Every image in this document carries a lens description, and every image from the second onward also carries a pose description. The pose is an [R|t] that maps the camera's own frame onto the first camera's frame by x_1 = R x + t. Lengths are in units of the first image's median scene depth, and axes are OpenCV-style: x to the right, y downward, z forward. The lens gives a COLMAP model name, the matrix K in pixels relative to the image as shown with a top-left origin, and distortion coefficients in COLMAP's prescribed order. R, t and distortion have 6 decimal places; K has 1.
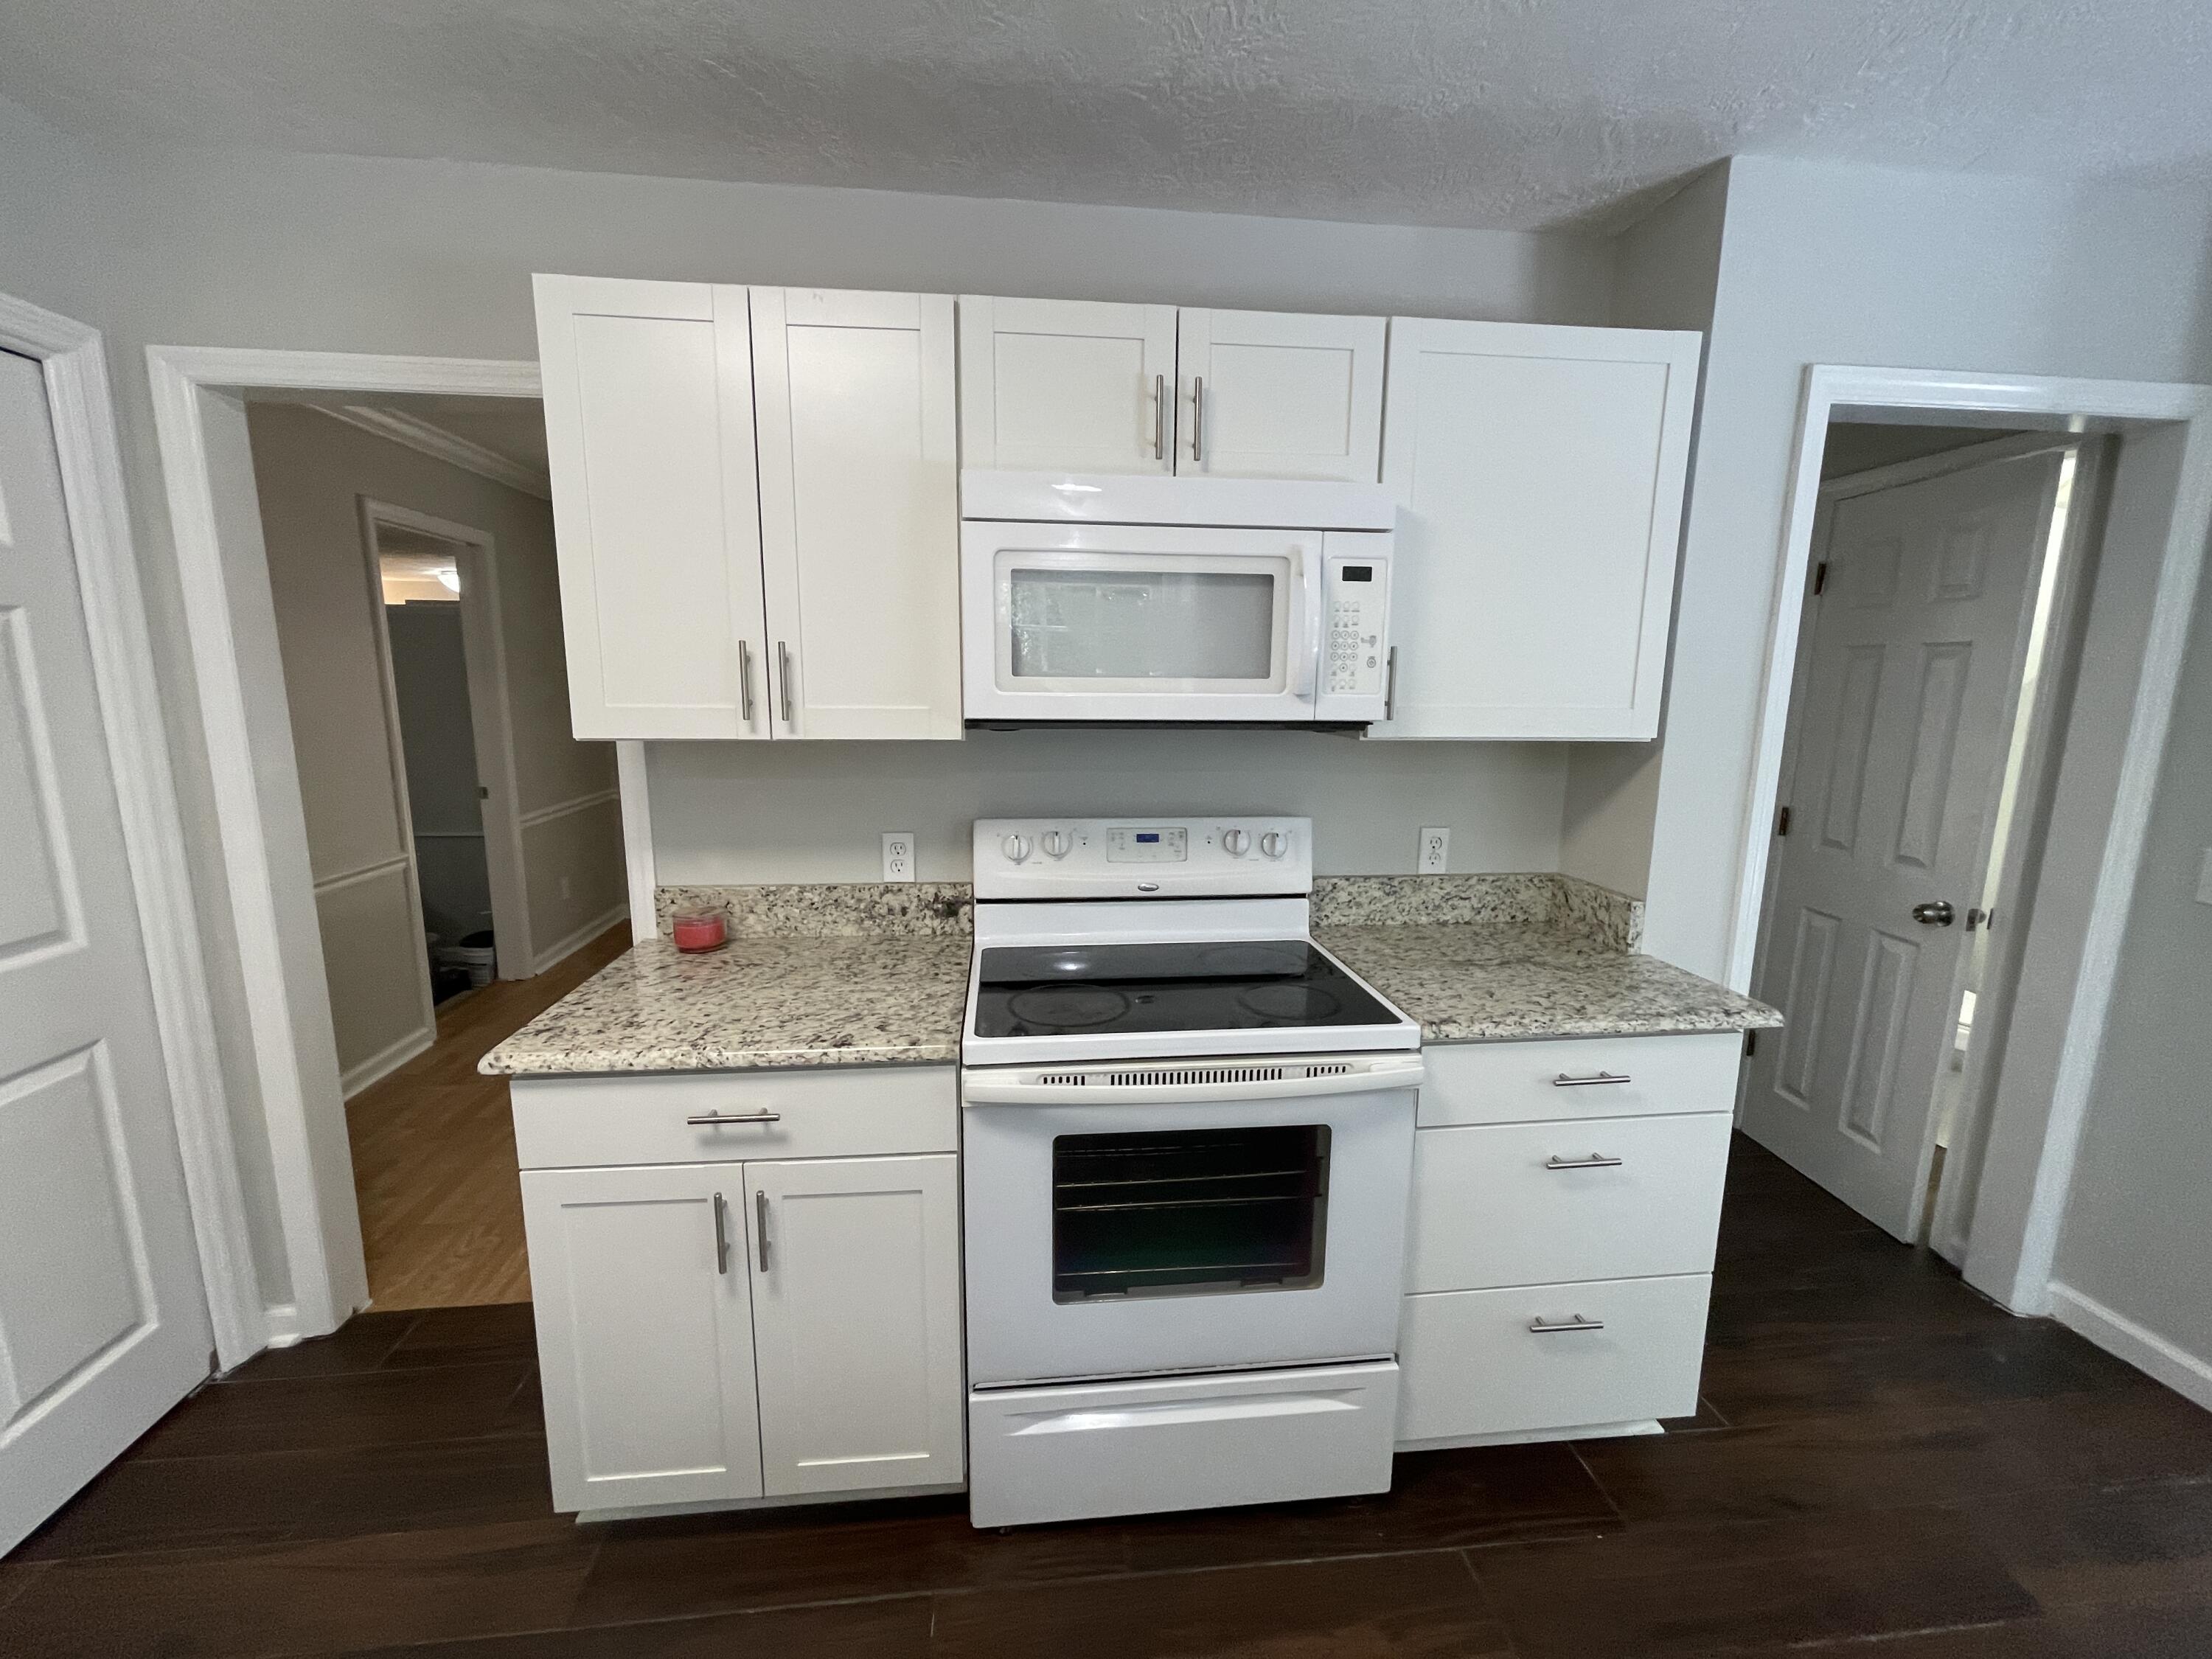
lens RADIAL K [[895.8, 0, 1106.0], [0, 895.8, 829.5], [0, 0, 1]] dist [0.001637, 0.000378]
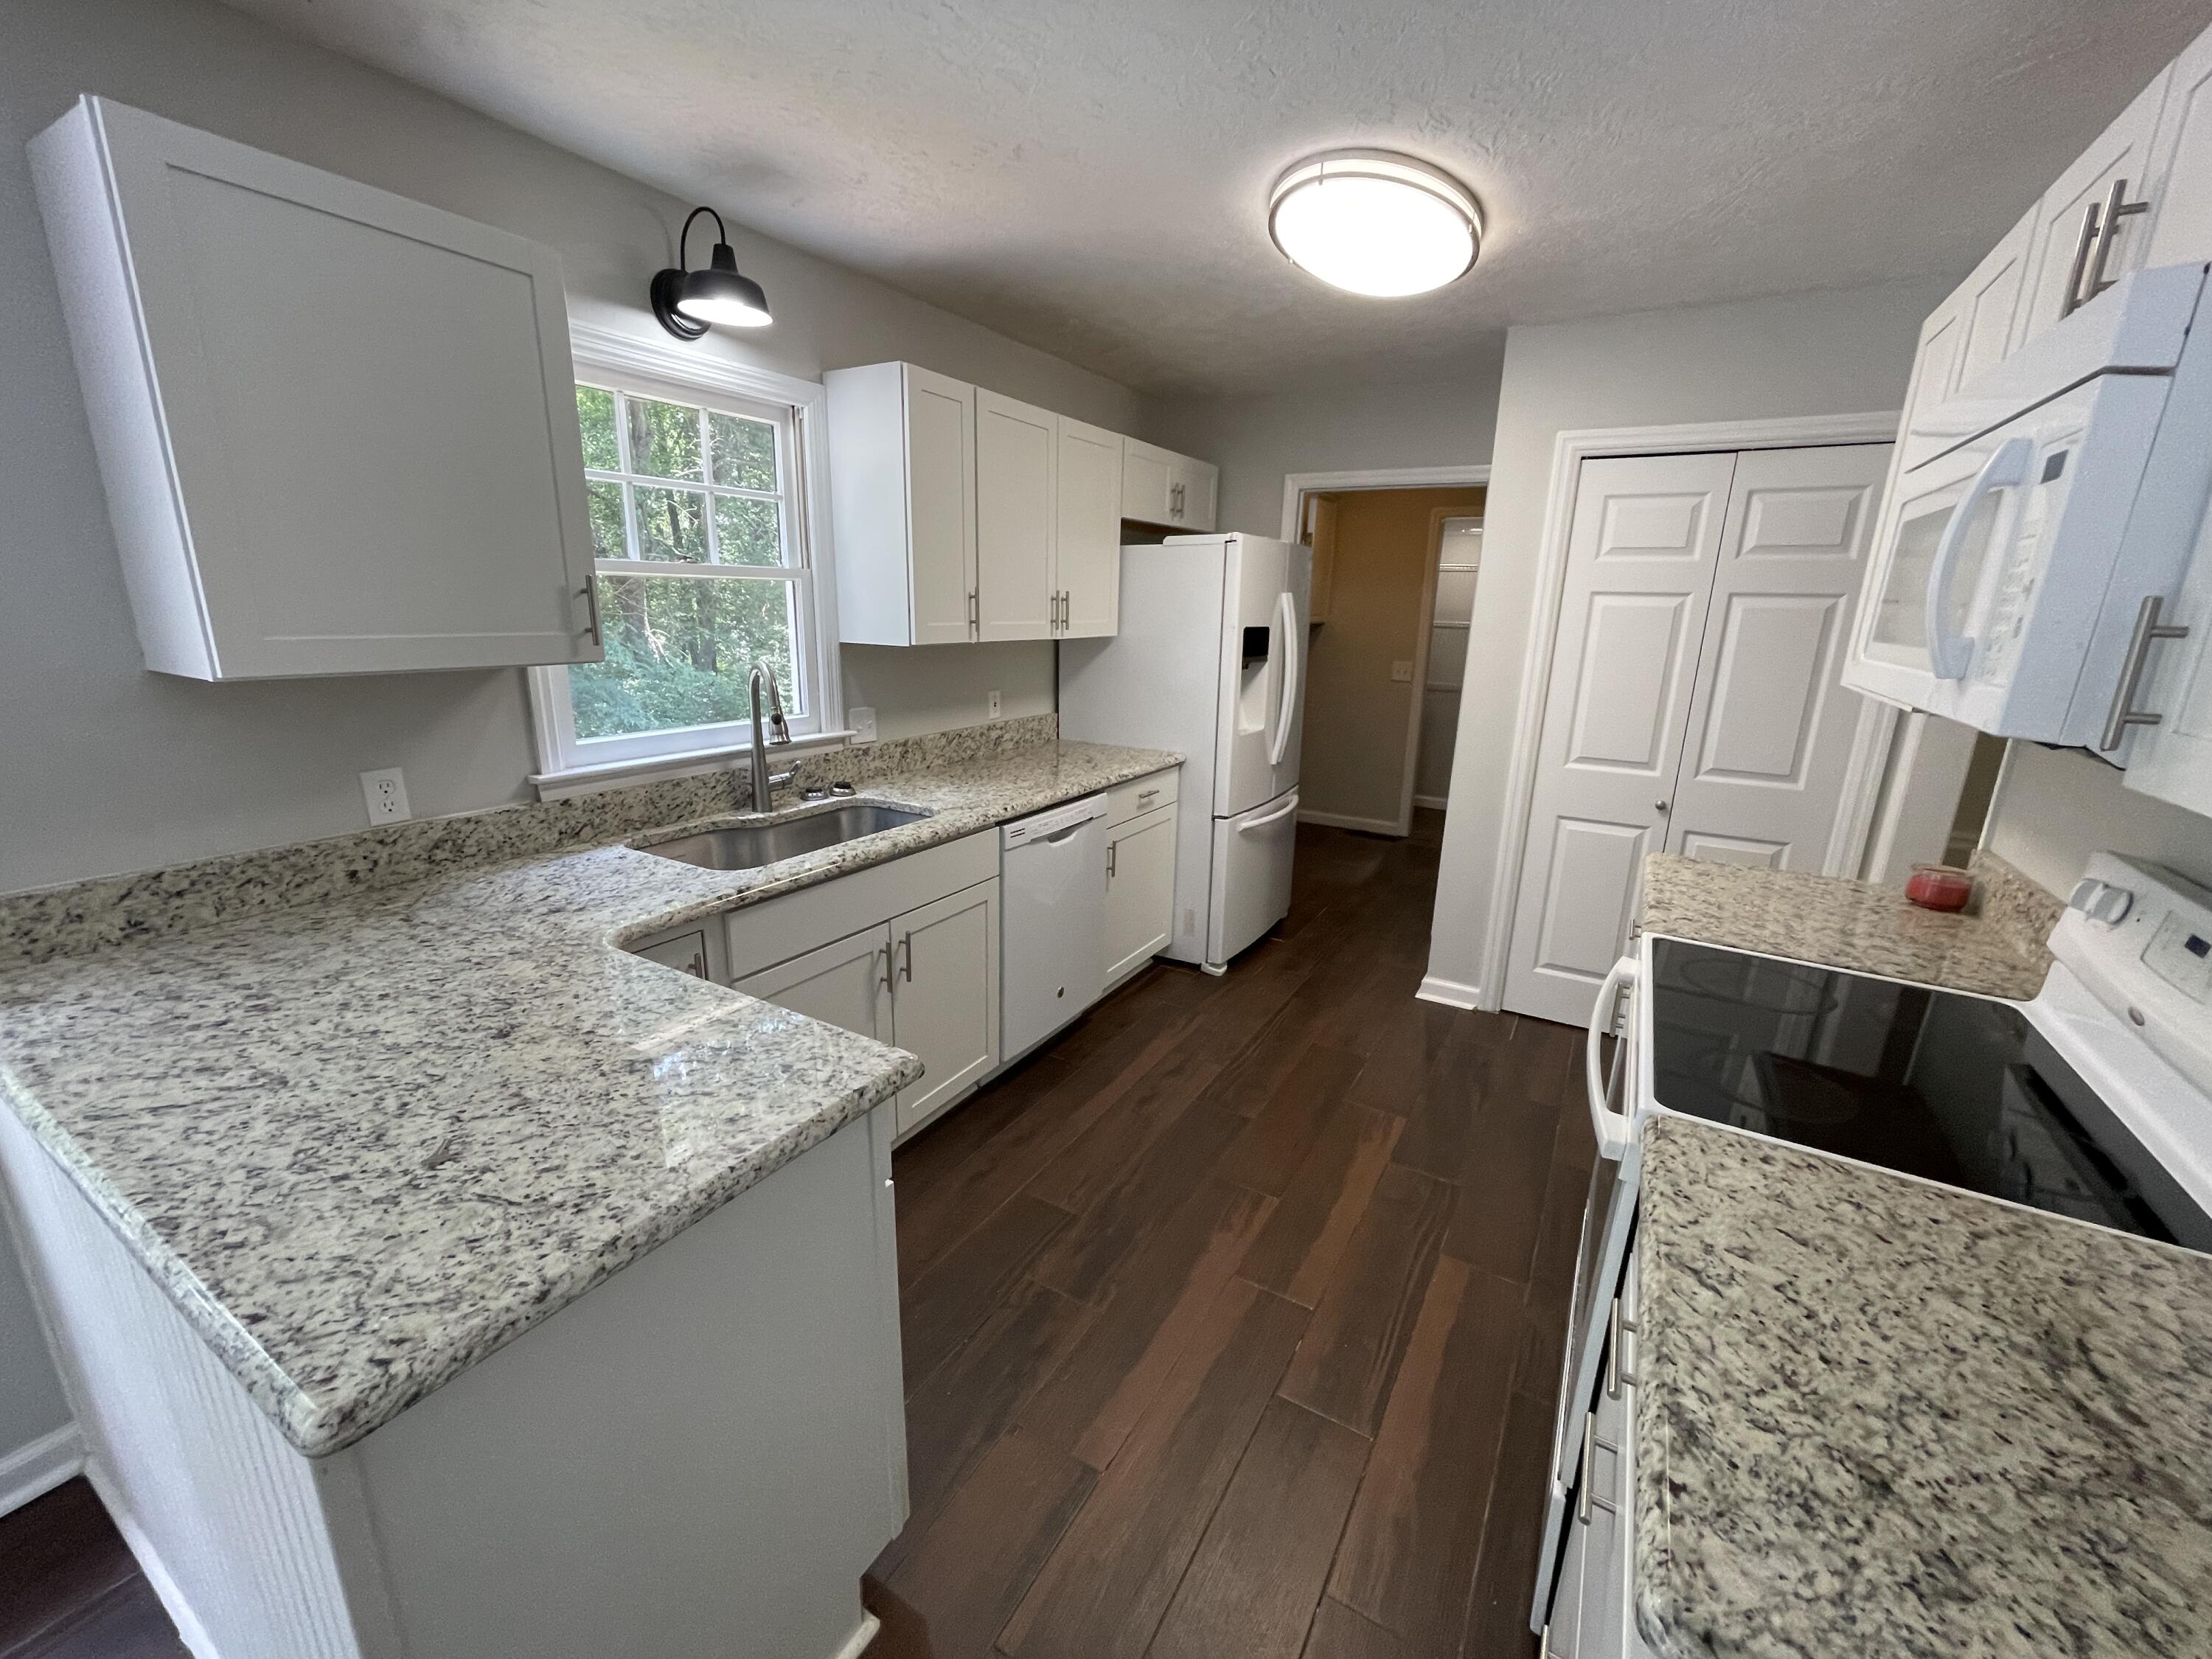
lens RADIAL K [[895.8, 0, 1106.0], [0, 895.8, 829.5], [0, 0, 1]] dist [0.001637, 0.000378]
pose [[-0.597048, 0.174339, -0.783032, 1.094123], [-0.166988, 0.927708, 0.333876, -0.163059], [0.784633, 0.330096, -0.524774, 0.900960]]
